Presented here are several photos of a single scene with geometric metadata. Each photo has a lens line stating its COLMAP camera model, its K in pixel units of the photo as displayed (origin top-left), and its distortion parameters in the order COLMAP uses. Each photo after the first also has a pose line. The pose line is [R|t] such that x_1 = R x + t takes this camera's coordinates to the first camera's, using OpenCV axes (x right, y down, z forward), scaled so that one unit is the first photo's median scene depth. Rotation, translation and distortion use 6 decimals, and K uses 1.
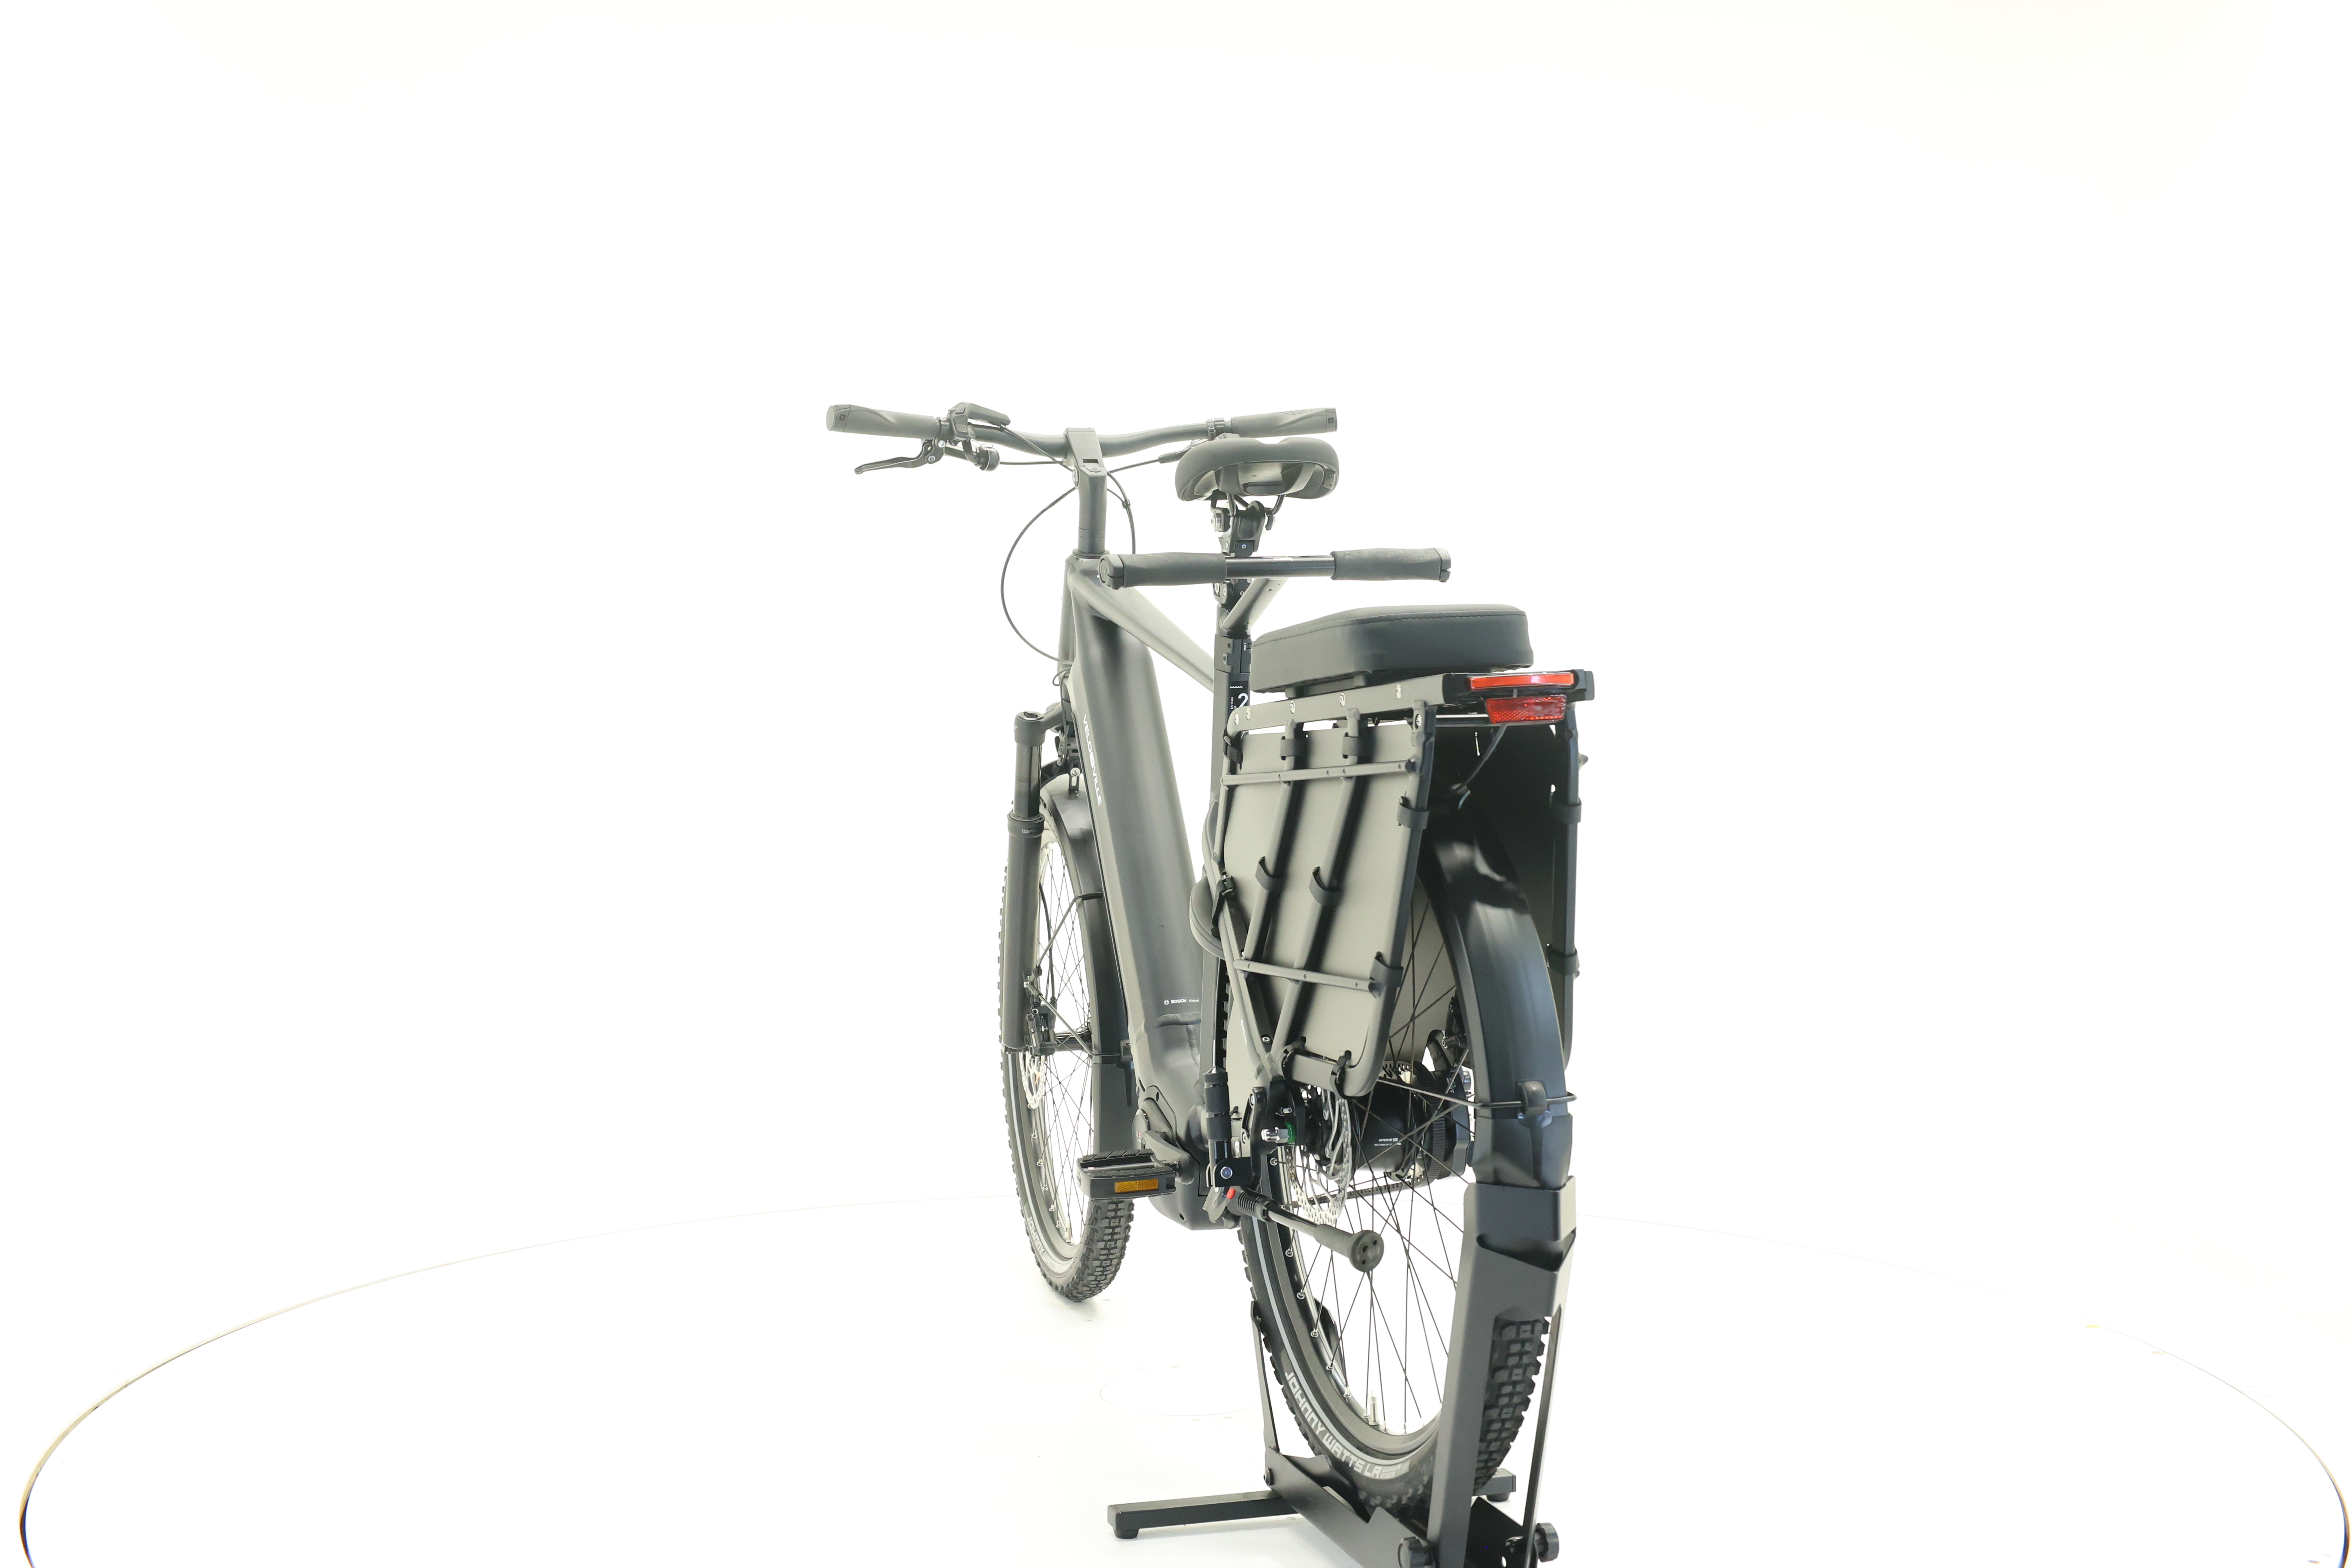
lens RADIAL K [[2508.0, 0, 1170.9], [0, 2508.0, 773.8], [0, 0, 1]] dist [-0.006854, 0.000000]
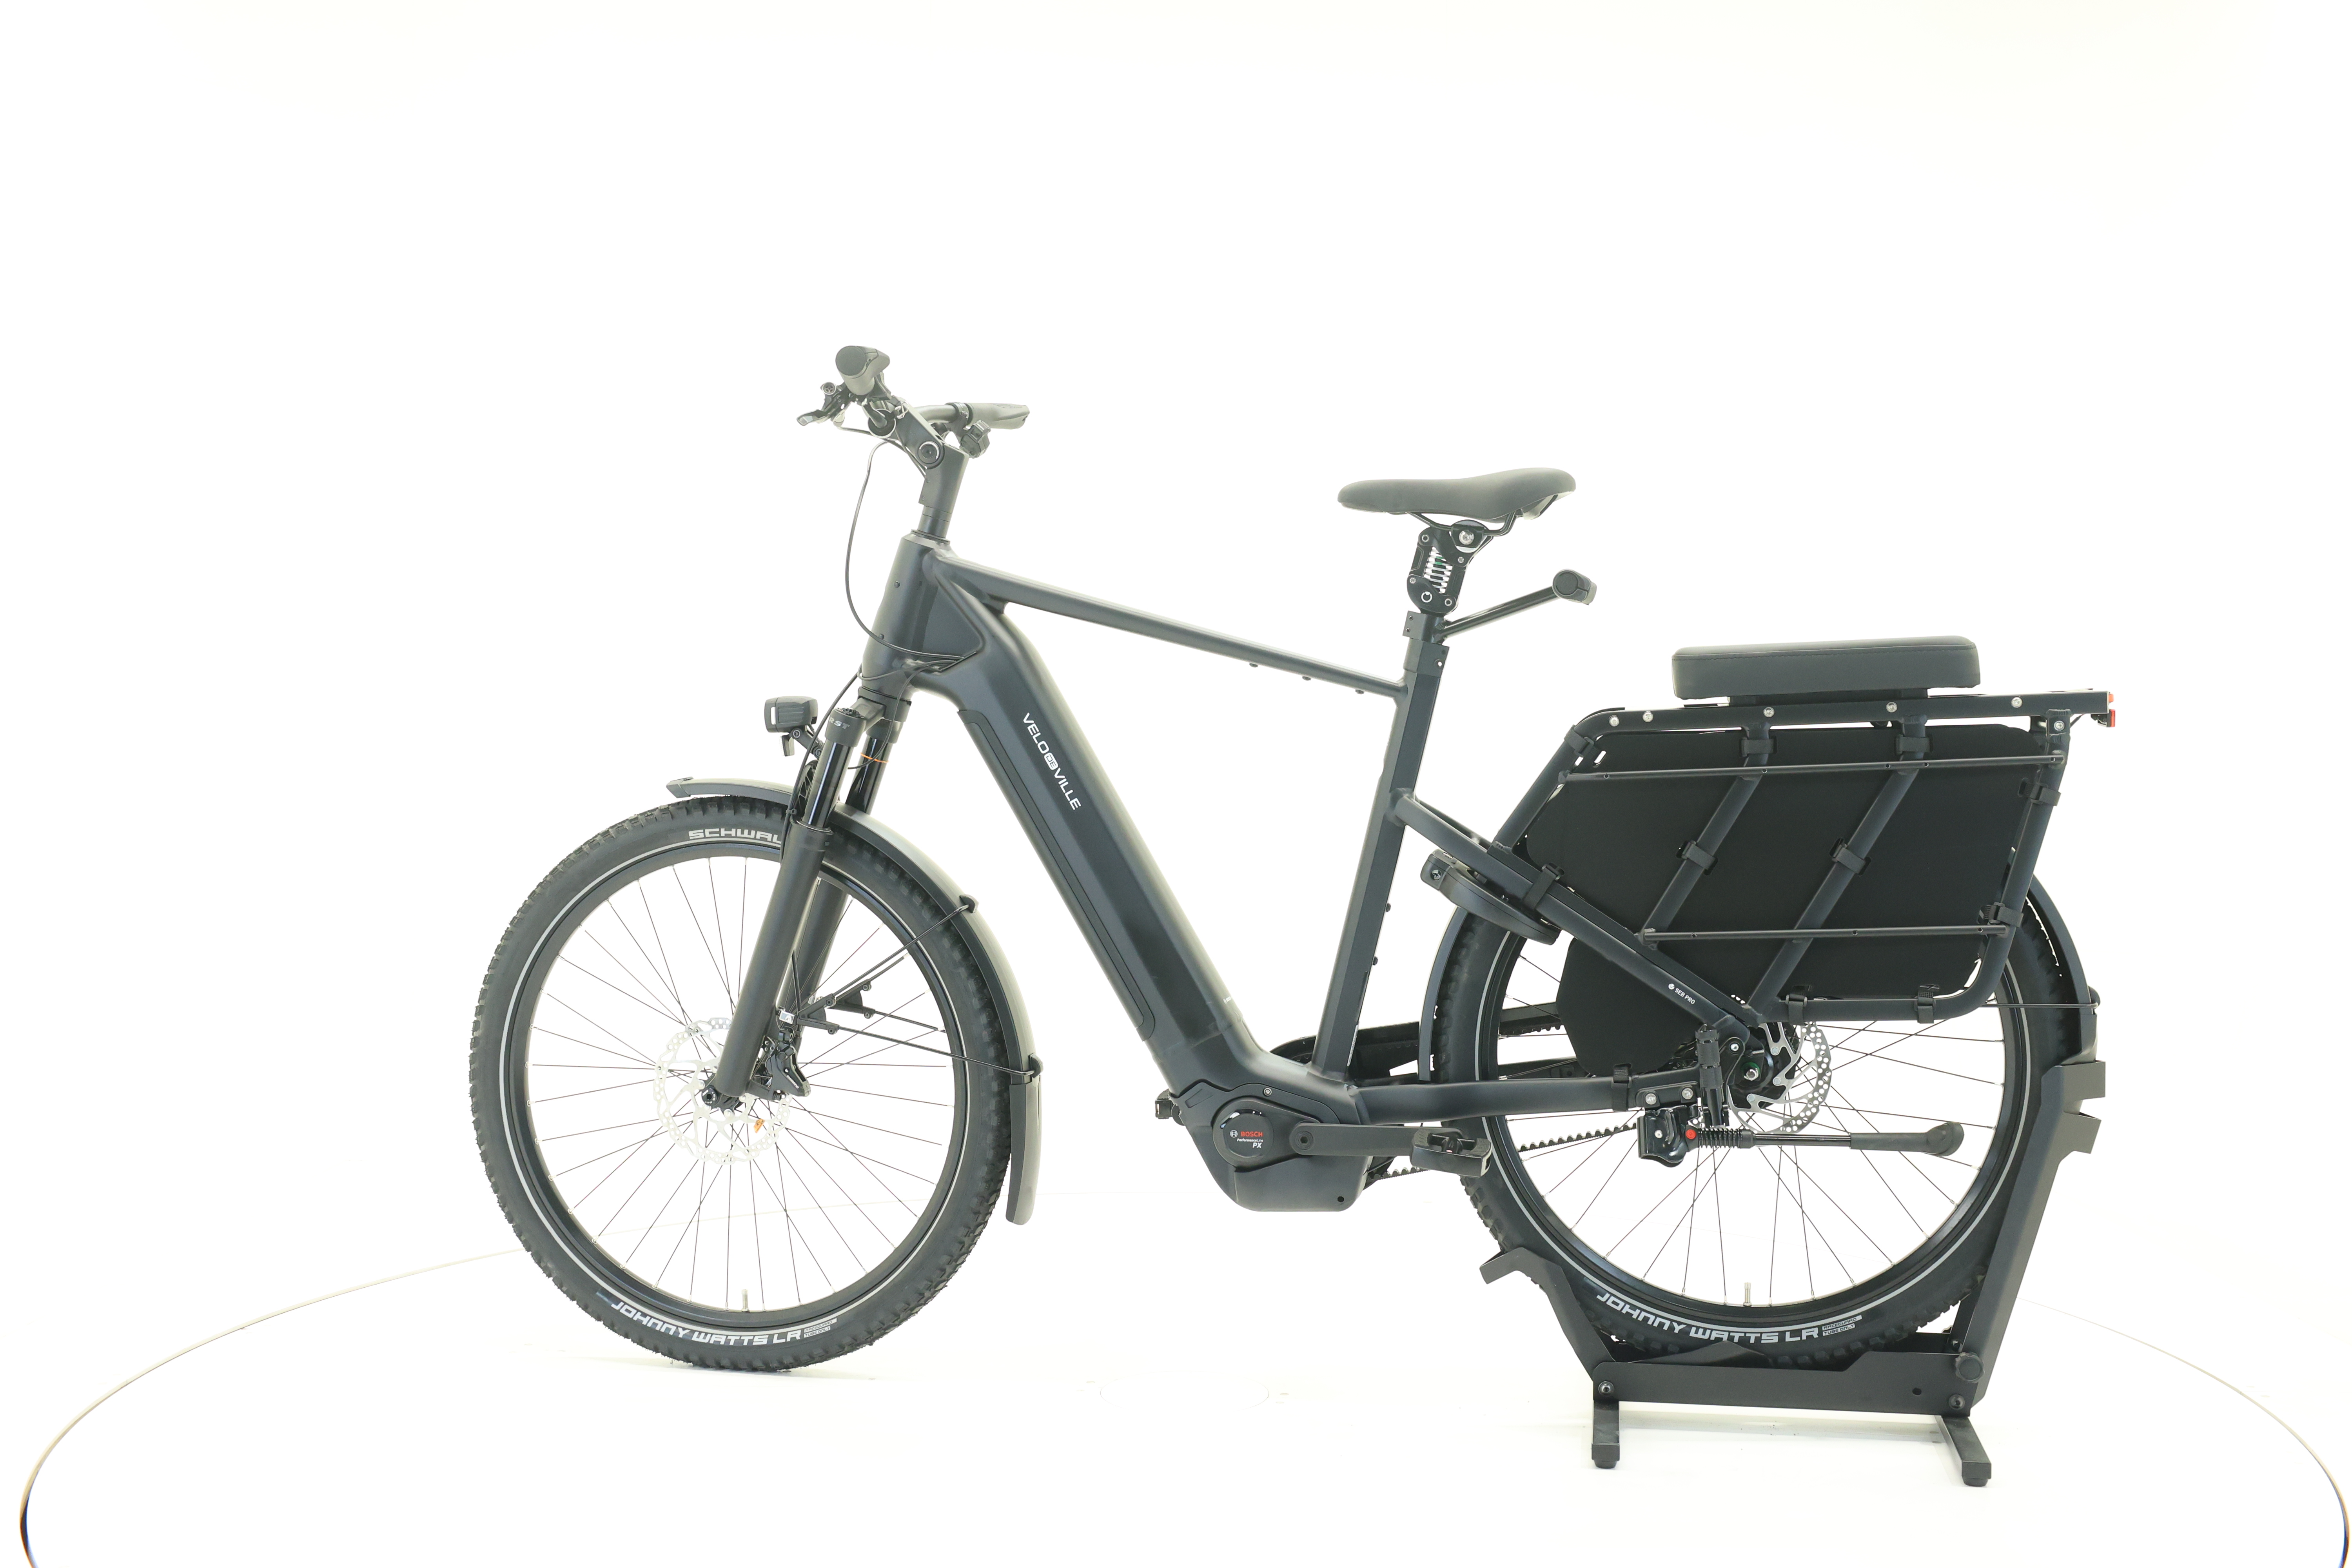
lens RADIAL K [[2508.0, 0, 1181.3], [0, 2508.0, 782.7], [0, 0, 1]] dist [-0.006854, 0.000000]
pose [[0.456744, -0.016830, 0.889439, -0.833213], [0.011640, 0.999848, 0.012942, -0.008817], [-0.889522, 0.004442, 0.456871, 0.514074]]
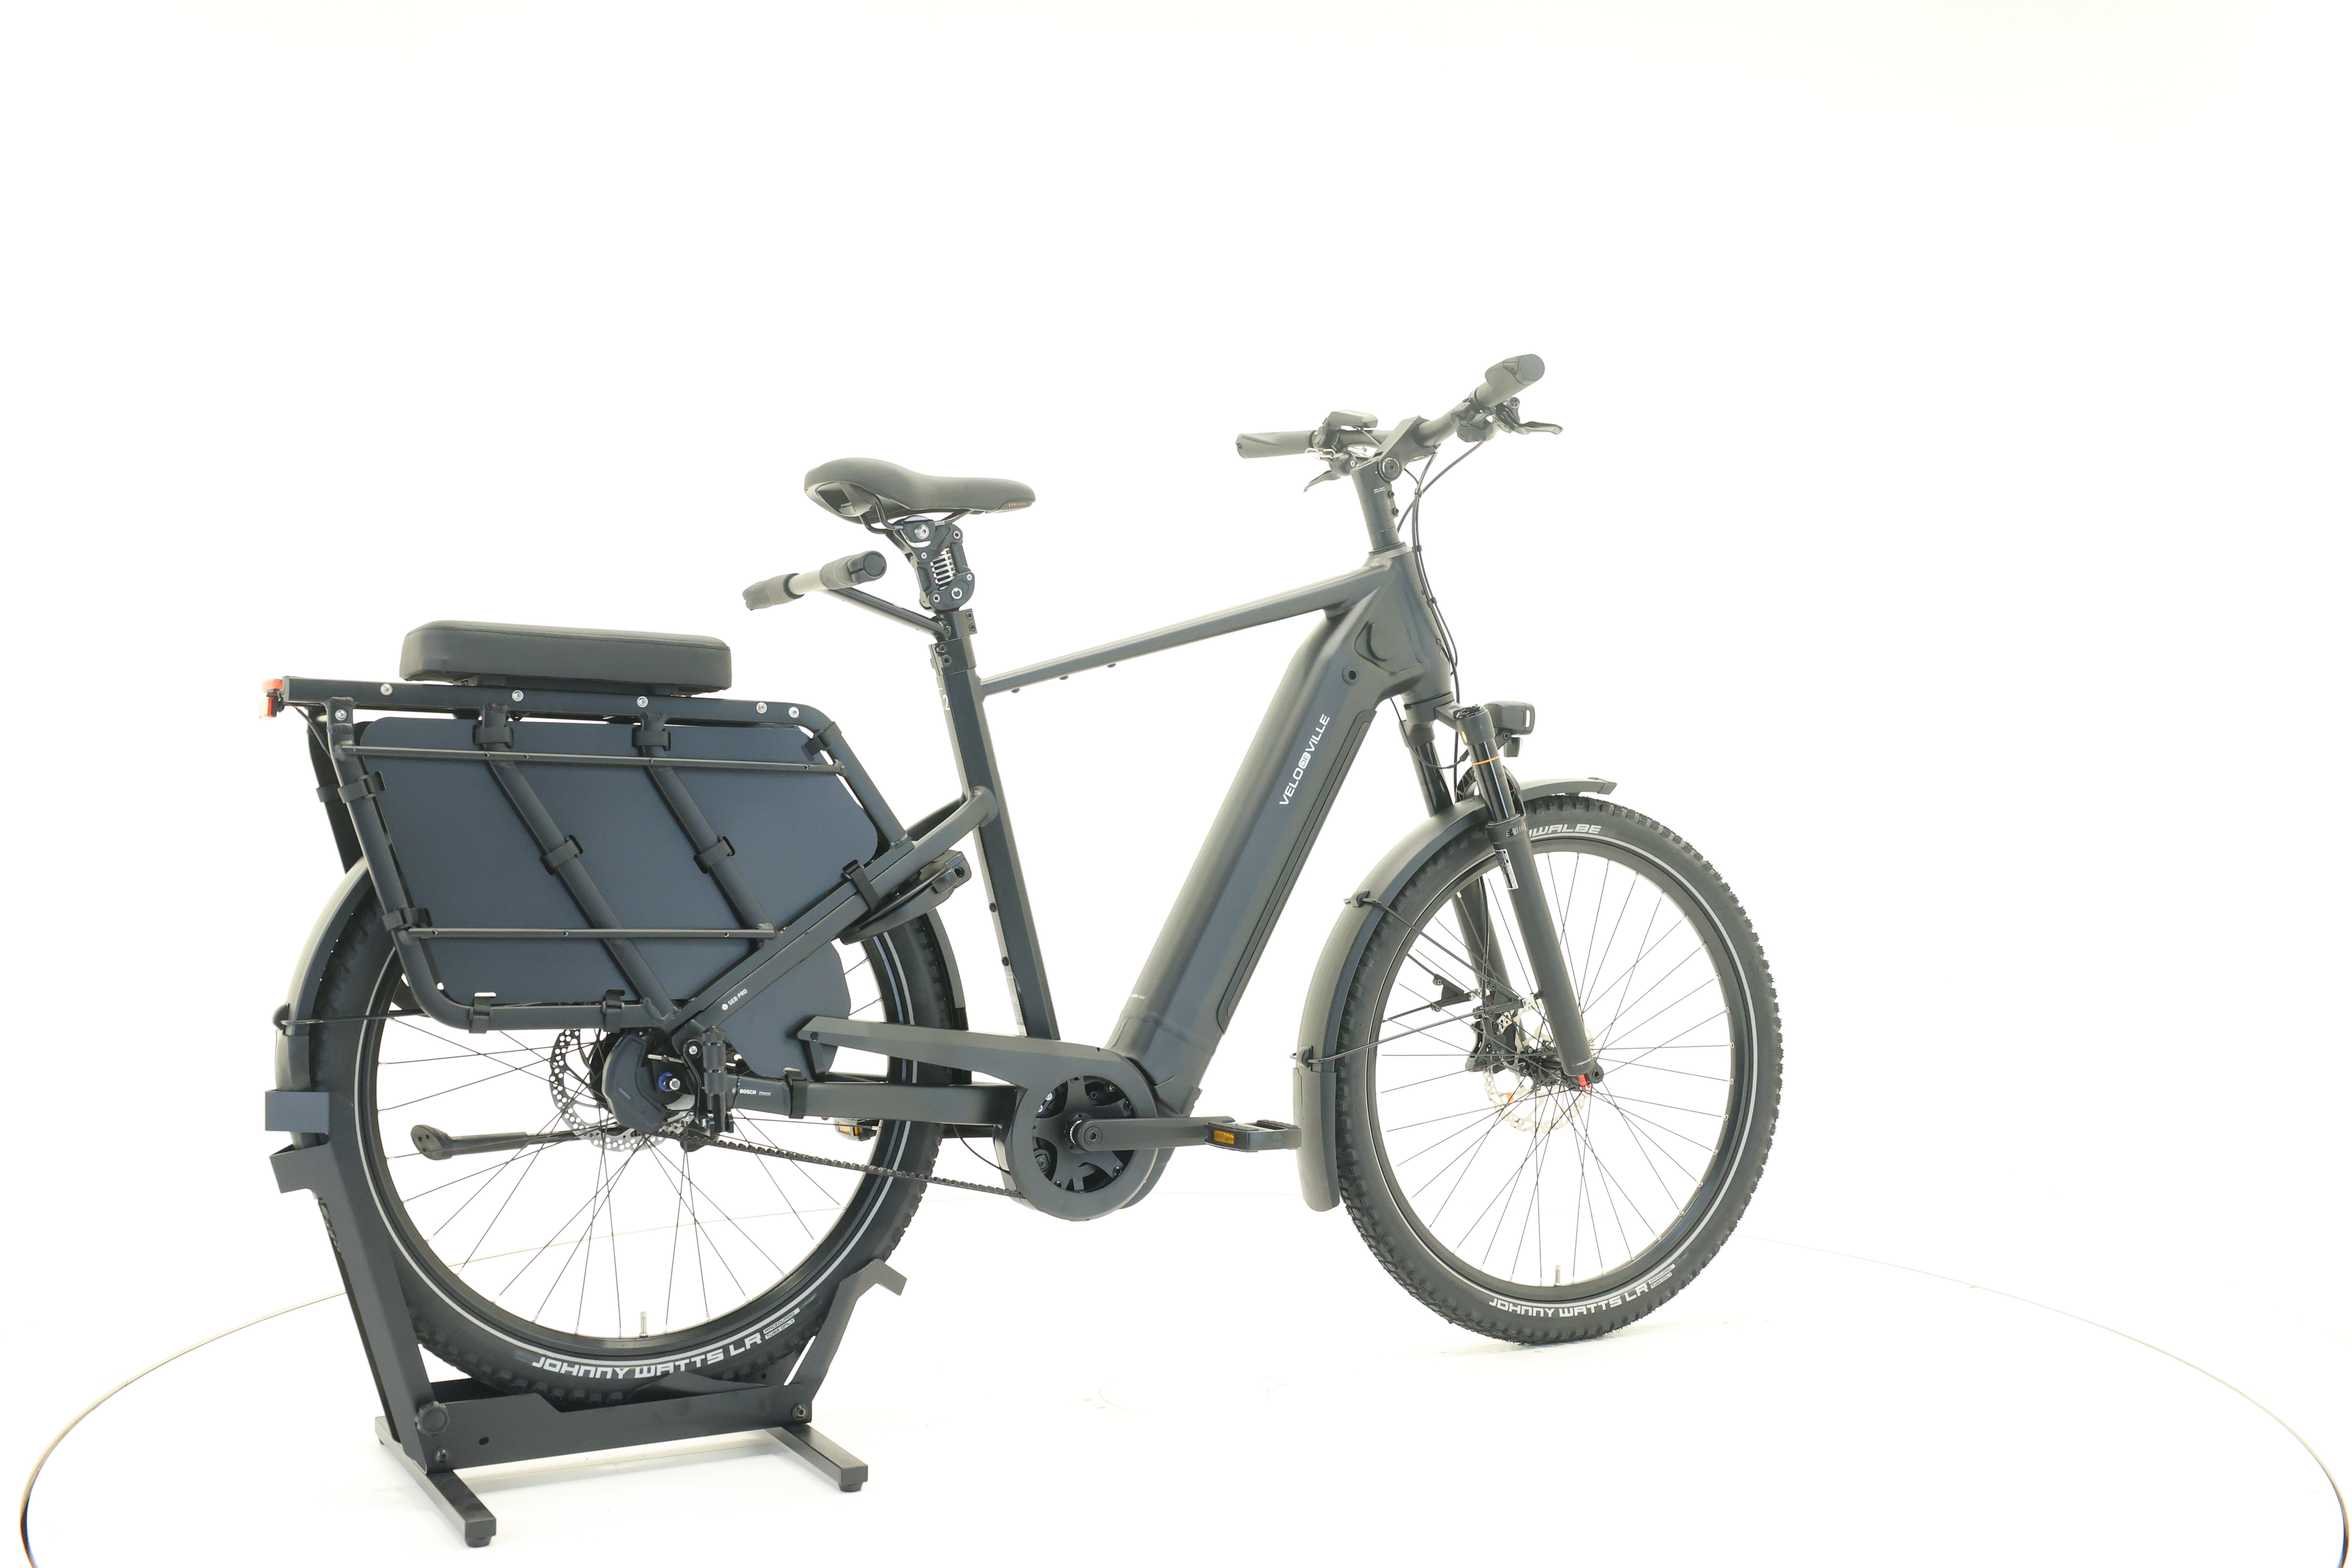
lens RADIAL K [[2508.0, 0, 1176.2], [0, 2508.0, 776.5], [0, 0, 1]] dist [-0.006854, 0.000000]
pose [[0.200010, 0.014357, -0.979689, 0.929258], [-0.018657, 0.999767, 0.010842, -0.009056], [0.979616, 0.016109, 0.200231, 0.749491]]
